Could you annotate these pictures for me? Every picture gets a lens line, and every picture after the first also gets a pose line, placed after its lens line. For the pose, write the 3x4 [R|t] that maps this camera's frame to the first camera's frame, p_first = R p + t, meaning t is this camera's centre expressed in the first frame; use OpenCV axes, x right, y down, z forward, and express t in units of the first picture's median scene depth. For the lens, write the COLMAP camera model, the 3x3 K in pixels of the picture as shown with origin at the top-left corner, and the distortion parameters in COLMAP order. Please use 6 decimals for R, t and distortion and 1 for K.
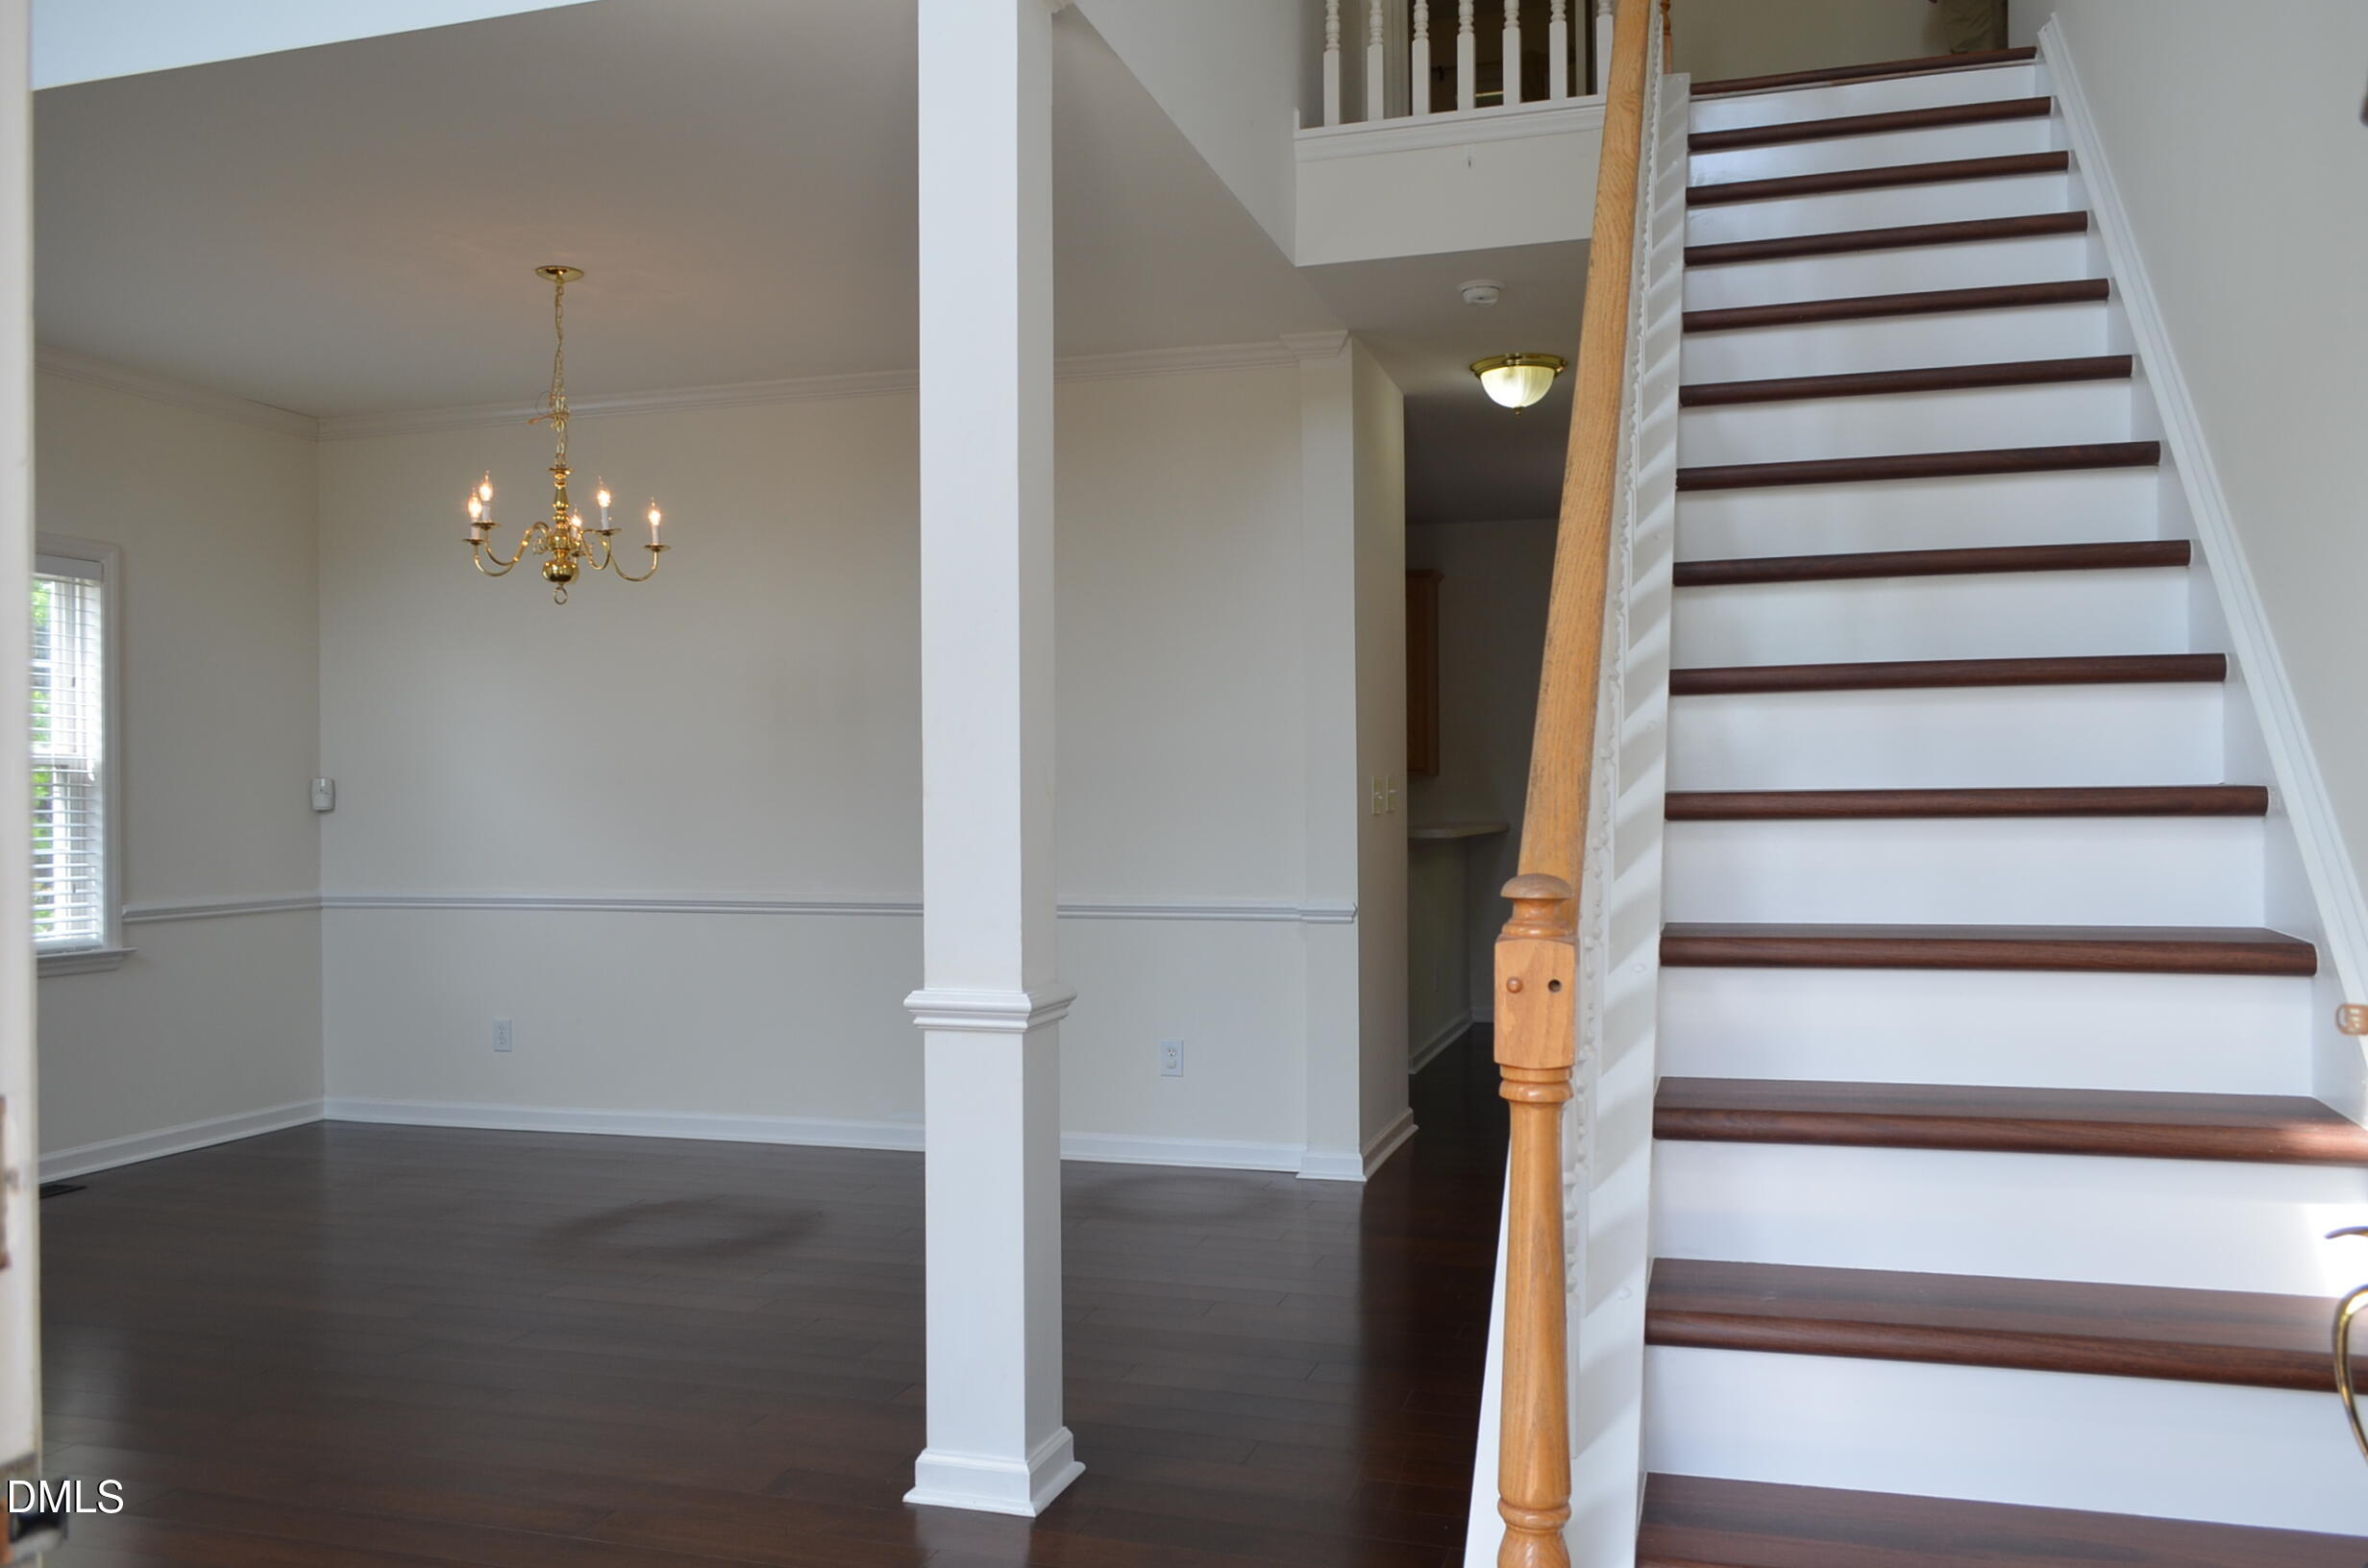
lens RADIAL K [[1882.8, 0, 1191.3], [0, 1882.8, 789.9], [0, 0, 1]] dist [-0.019679, 0.018920]
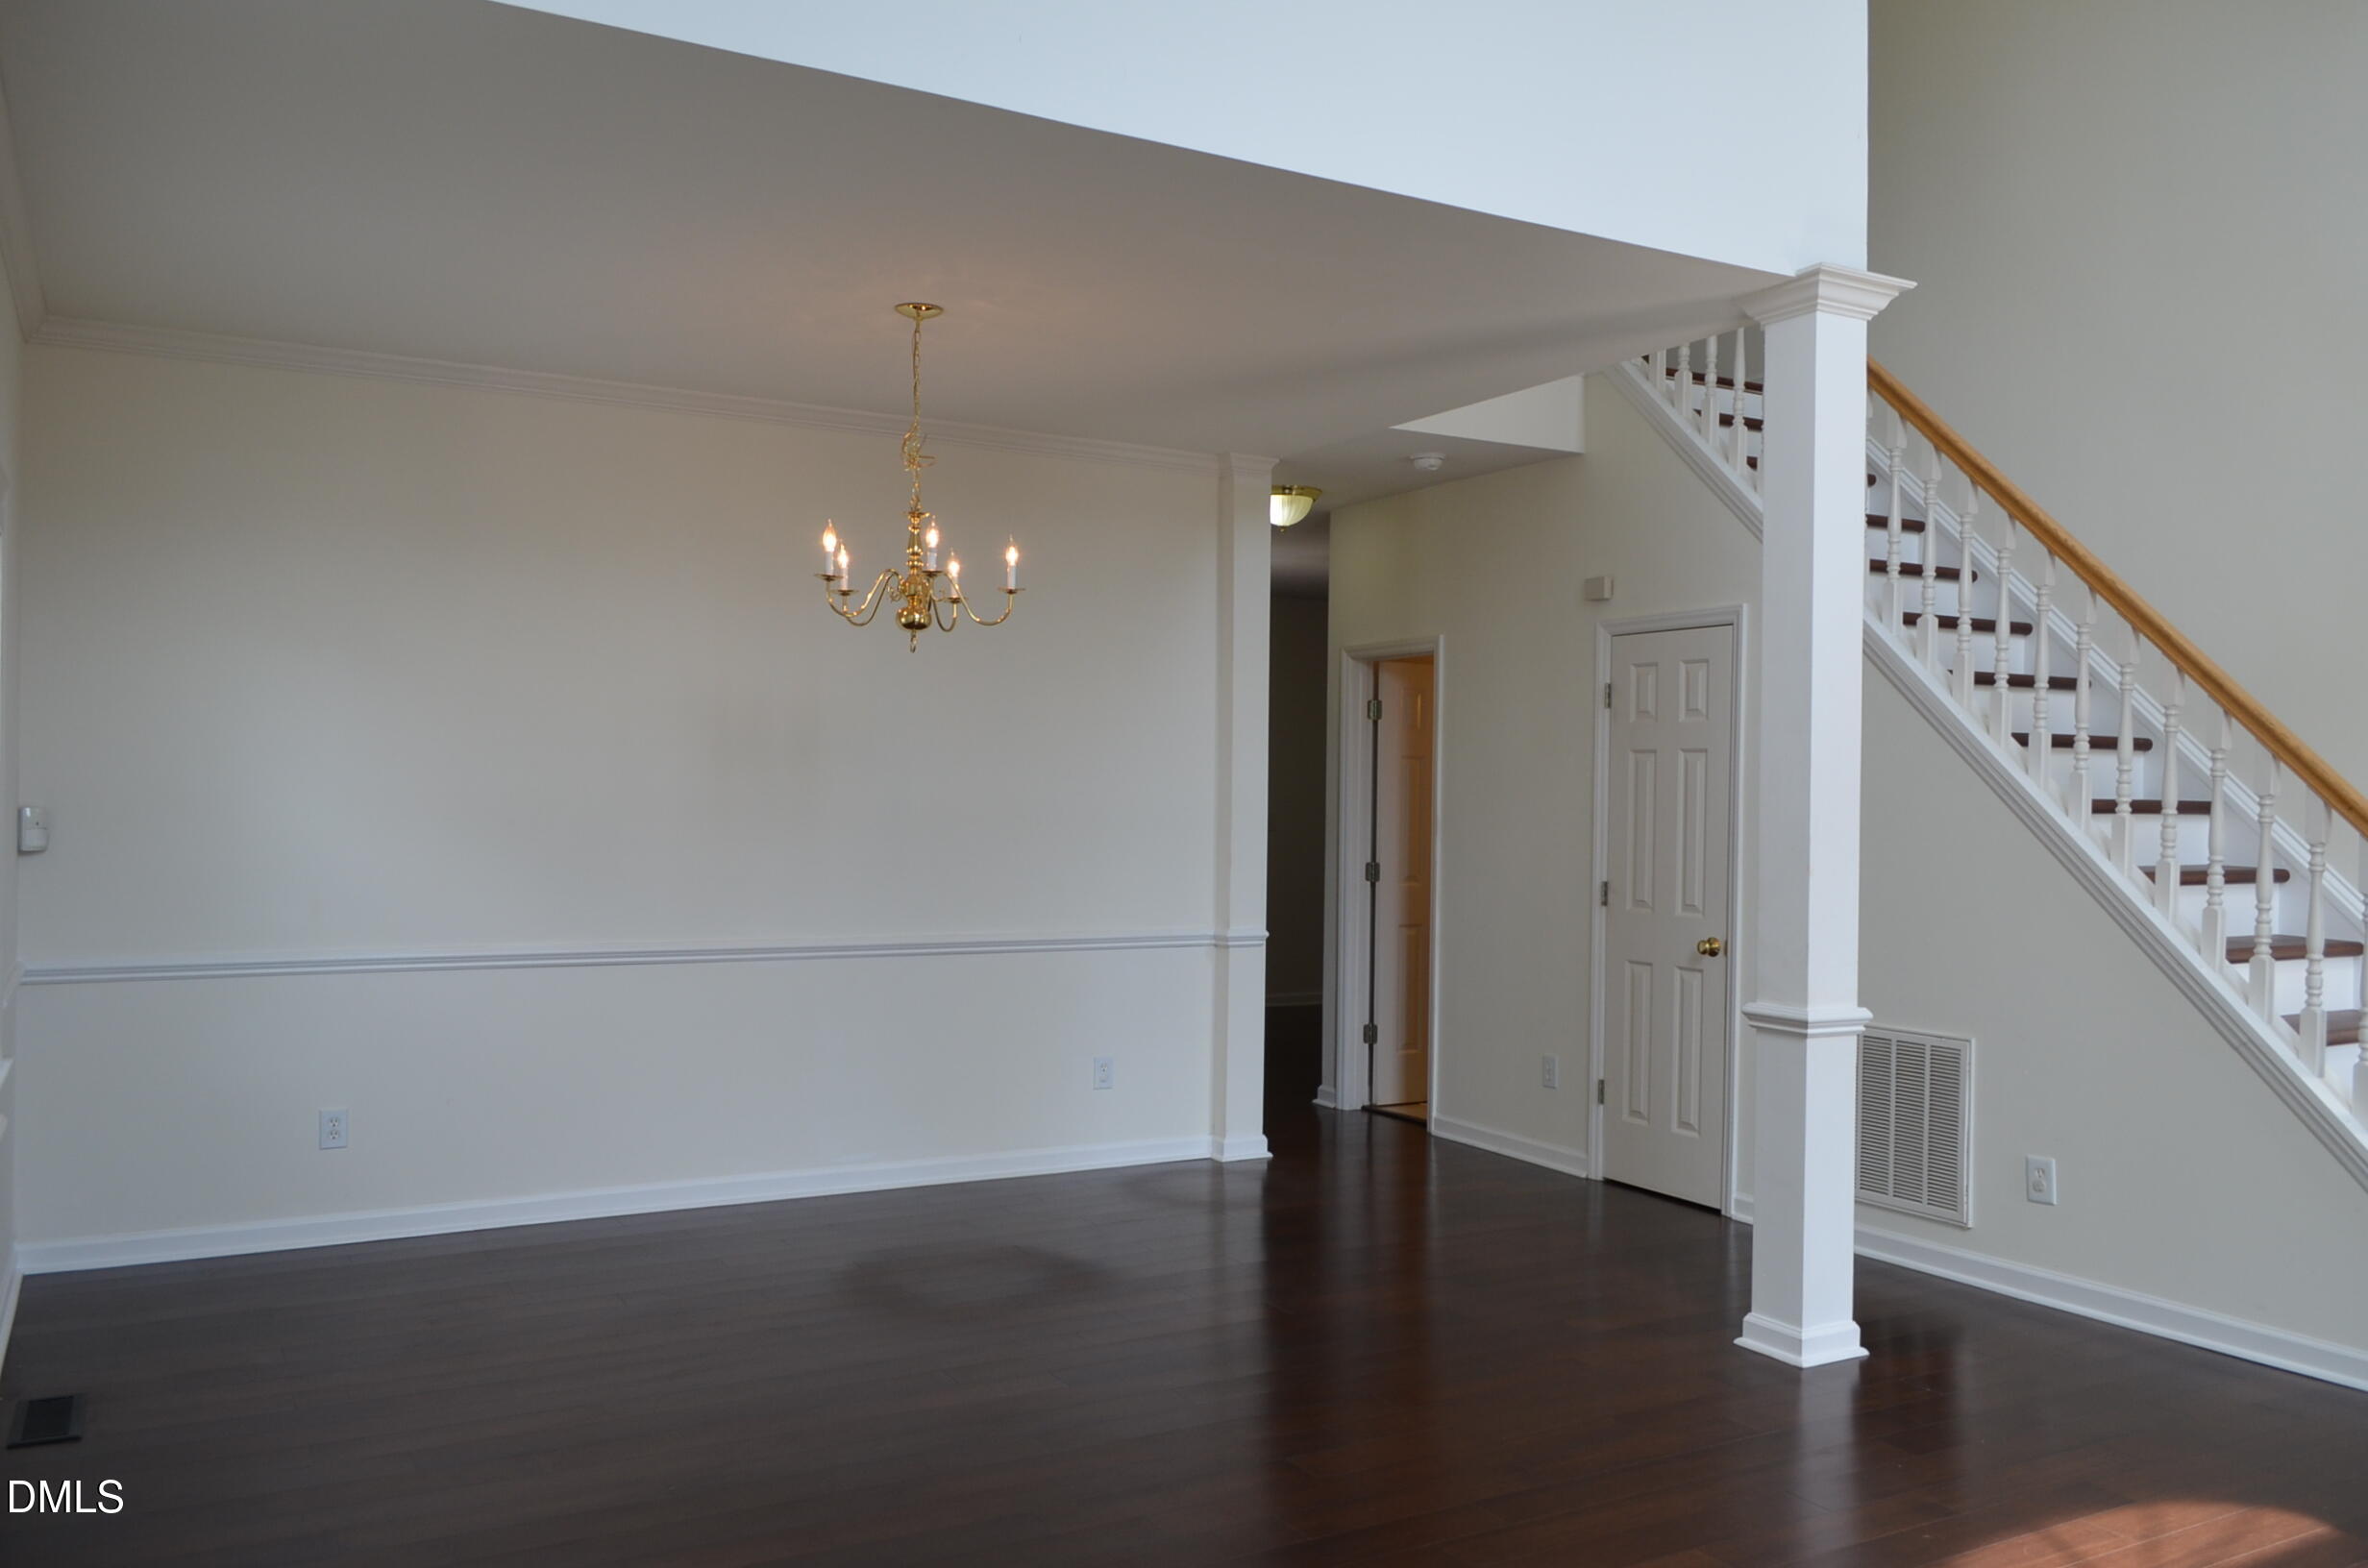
lens RADIAL K [[1882.8, 0, 1204.7], [0, 1882.8, 782.1], [0, 0, 1]] dist [-0.019679, 0.018920]
pose [[0.670990, 0.020438, 0.741184, -0.810909], [-0.021982, 0.999729, -0.007667, -0.023904], [-0.741140, -0.011148, 0.671258, 0.203307]]
